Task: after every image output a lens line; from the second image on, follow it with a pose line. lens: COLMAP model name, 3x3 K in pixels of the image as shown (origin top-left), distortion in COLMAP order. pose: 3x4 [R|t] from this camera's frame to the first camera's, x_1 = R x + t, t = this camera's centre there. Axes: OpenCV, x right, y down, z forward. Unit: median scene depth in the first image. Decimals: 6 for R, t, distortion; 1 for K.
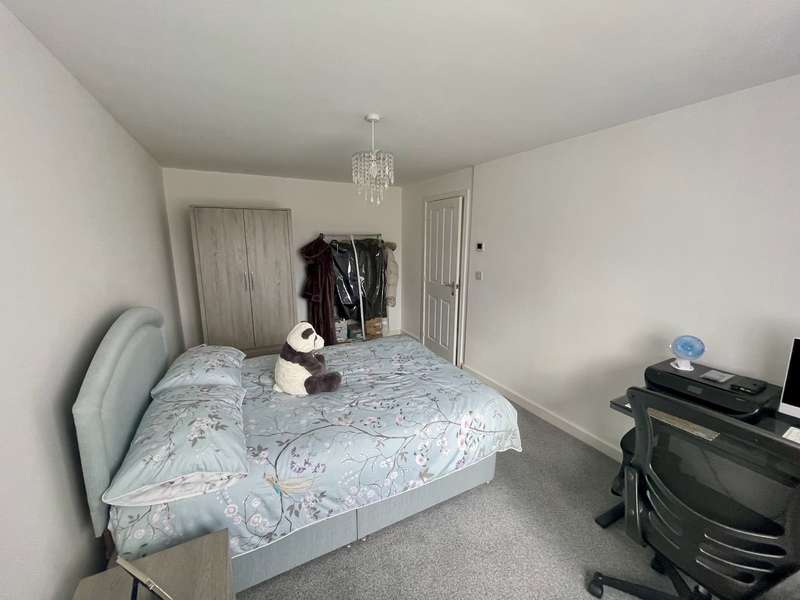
lens RADIAL K [[321.1, 0, 399.7], [0, 321.1, 299.2], [0, 0, 1]] dist [0.000697, 0.000025]
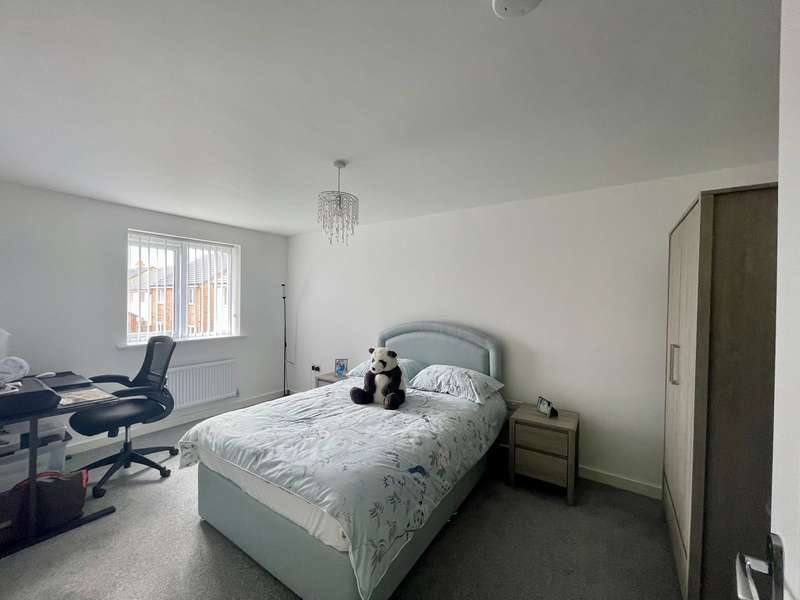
lens RADIAL K [[321.1, 0, 400.4], [0, 321.1, 296.0], [0, 0, 1]] dist [0.000697, 0.000025]
pose [[-0.871828, -0.002877, -0.489804, 0.205205], [-0.102669, 0.978841, 0.176998, -0.287742], [0.478931, 0.204600, -0.853677, 1.724980]]
